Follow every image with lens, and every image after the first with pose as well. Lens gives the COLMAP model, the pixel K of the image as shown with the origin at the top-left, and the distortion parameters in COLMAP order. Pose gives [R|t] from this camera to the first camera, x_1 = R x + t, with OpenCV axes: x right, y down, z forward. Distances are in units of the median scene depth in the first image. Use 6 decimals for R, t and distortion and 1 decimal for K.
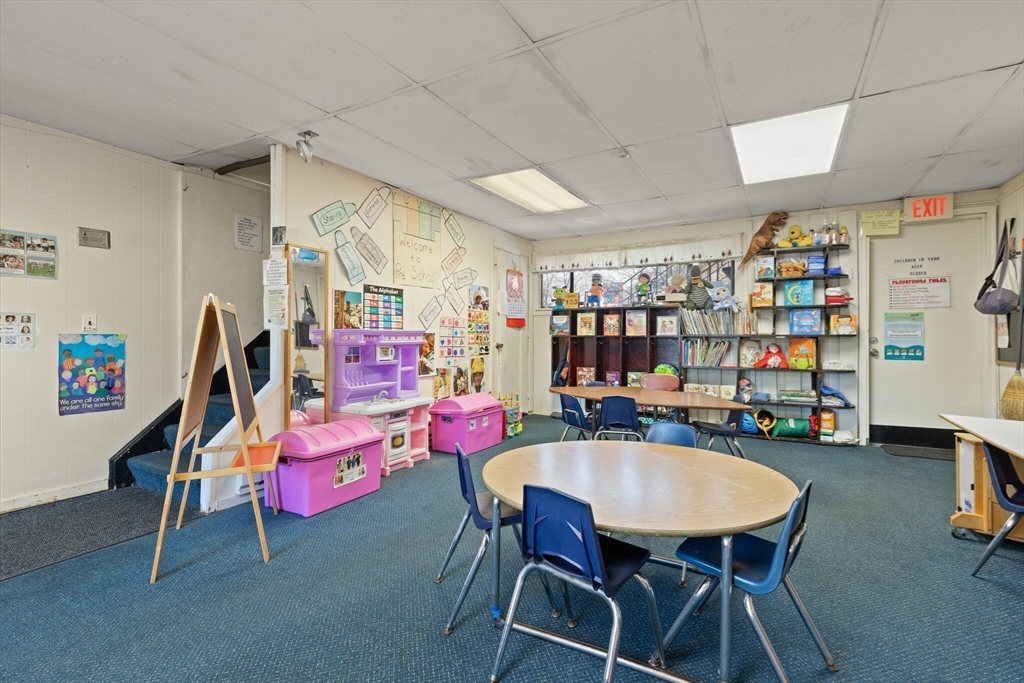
lens RADIAL K [[465.6, 0, 517.3], [0, 465.6, 335.7], [0, 0, 1]] dist [0.009039, 0.000079]
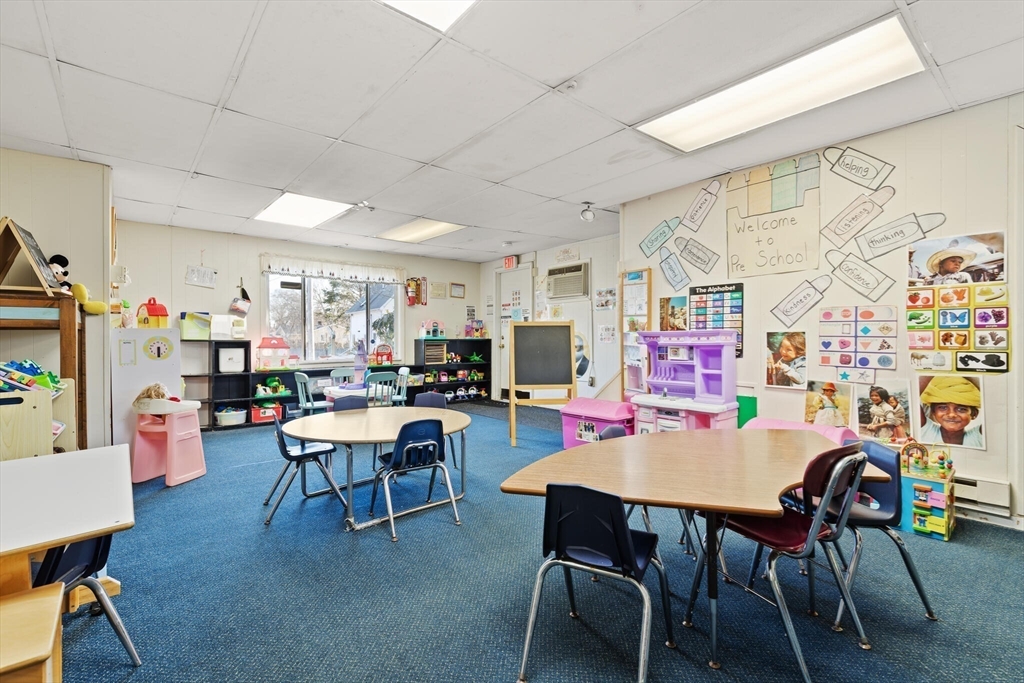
lens RADIAL K [[467.8, 0, 512.0], [0, 467.8, 341.5], [0, 0, 1]] dist [0.002556, 0.000161]
pose [[-0.355709, 0.002121, -0.934594, 0.739672], [0.002189, 0.999997, 0.001436, 0.008490], [0.934594, -0.001535, -0.355713, 0.922062]]
